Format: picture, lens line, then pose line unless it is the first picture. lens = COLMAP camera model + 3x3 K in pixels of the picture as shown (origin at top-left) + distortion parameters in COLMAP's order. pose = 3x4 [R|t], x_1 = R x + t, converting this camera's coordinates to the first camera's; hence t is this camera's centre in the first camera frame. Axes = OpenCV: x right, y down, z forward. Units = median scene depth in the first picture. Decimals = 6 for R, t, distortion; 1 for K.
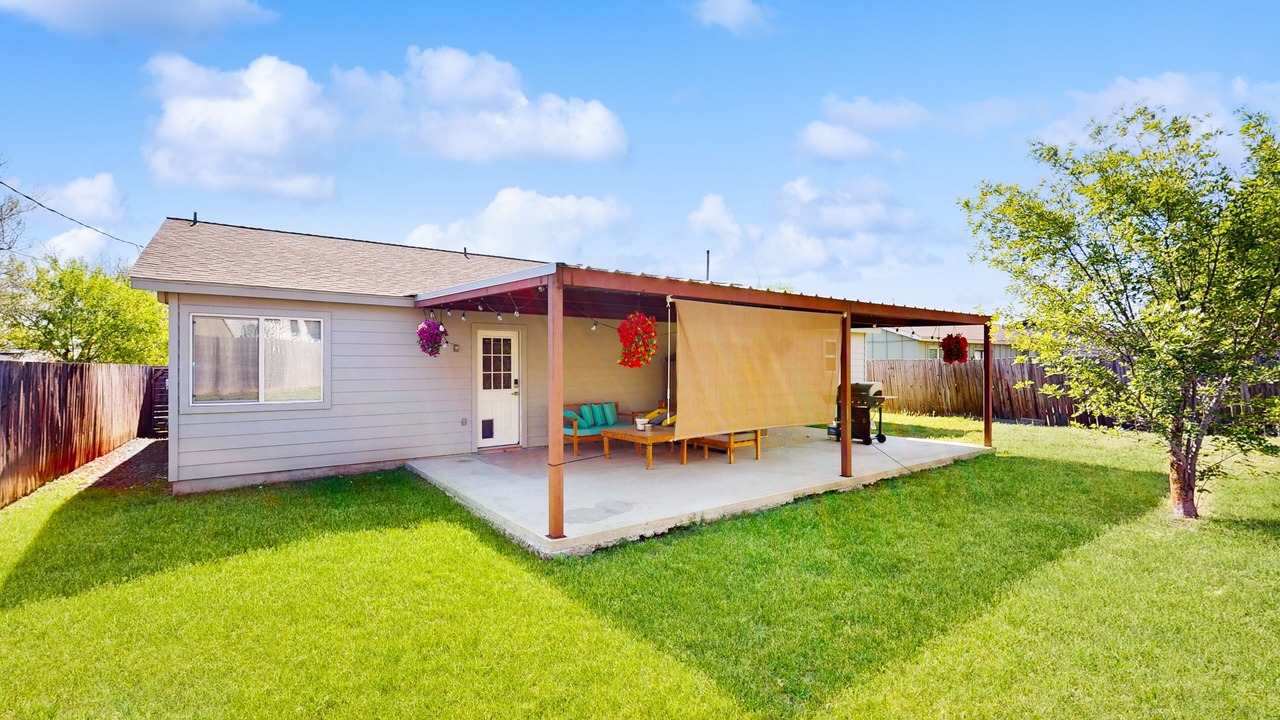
lens RADIAL K [[591.1, 0, 639.0], [0, 591.1, 360.3], [0, 0, 1]] dist [-0.000645, -0.000102]
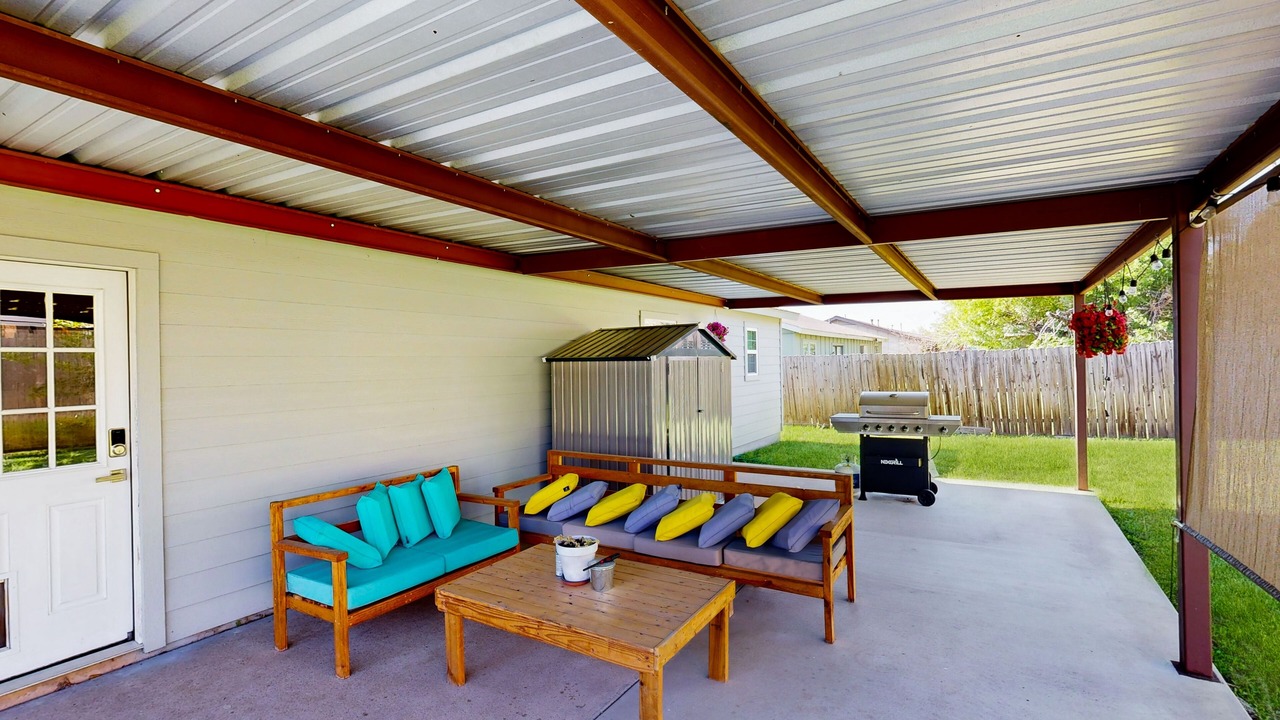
lens RADIAL K [[591.1, 0, 638.5], [0, 591.1, 363.3], [0, 0, 1]] dist [-0.000645, -0.000102]
pose [[0.932701, -0.015666, 0.360310, -0.067387], [0.014055, 0.999876, 0.007091, 0.000183], [-0.360377, -0.001550, 0.932806, 0.621297]]
